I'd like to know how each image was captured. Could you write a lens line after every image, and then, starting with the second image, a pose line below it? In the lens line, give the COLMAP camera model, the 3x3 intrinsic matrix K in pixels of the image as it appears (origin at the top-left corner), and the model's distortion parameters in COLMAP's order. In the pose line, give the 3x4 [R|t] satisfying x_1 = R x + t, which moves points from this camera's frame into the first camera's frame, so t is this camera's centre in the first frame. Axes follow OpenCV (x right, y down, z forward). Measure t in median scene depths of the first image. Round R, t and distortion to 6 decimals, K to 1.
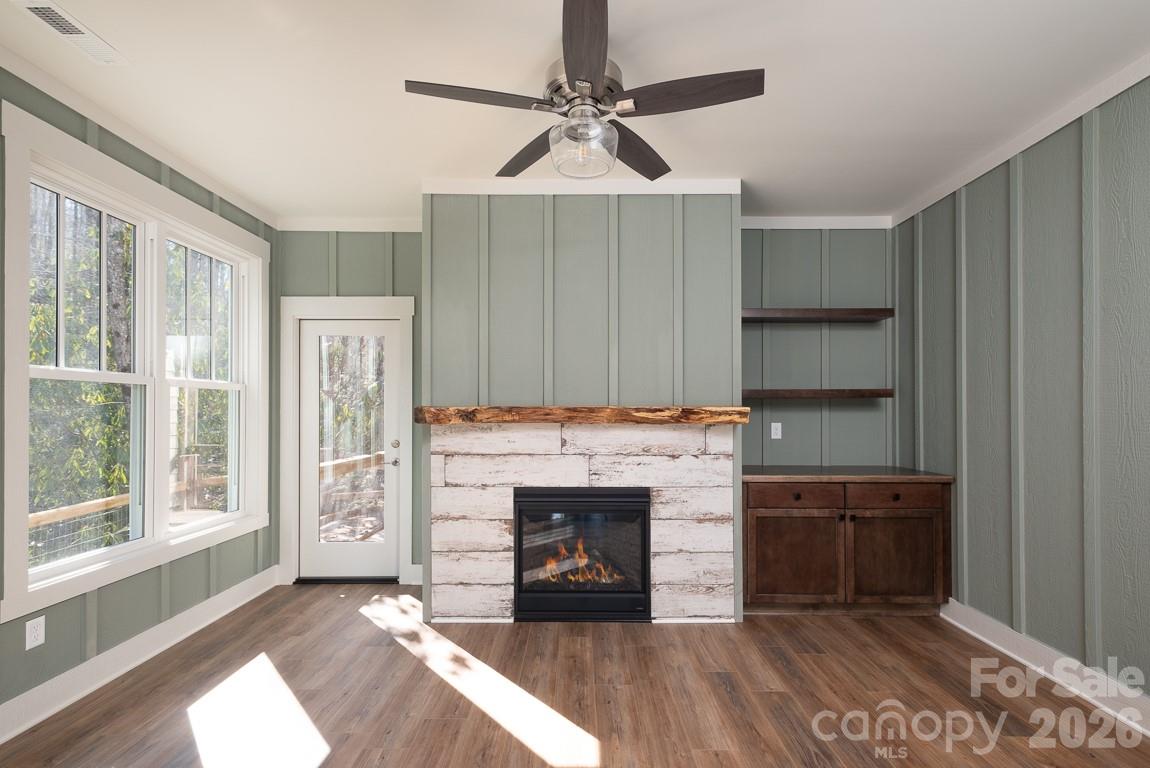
lens RADIAL K [[542.0, 0, 576.2], [0, 542.0, 406.8], [0, 0, 1]] dist [0.011726, -0.000314]
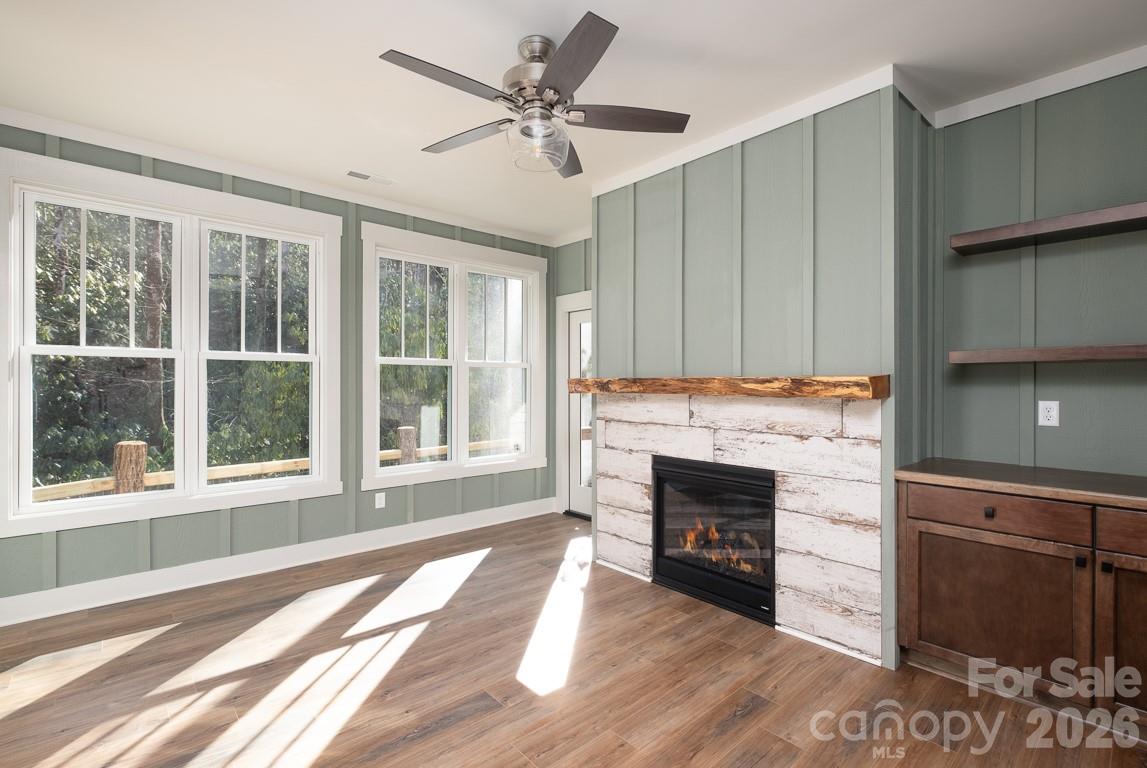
lens RADIAL K [[526.7, 0, 573.5], [0, 526.7, 384.0], [0, 0, 1]] dist [-0.000829, -0.000714]
pose [[0.664532, 0.001261, -0.747259, 0.547279], [0.003568, 0.999982, 0.004861, 0.005670], [0.747251, -0.005896, 0.664515, 0.209142]]
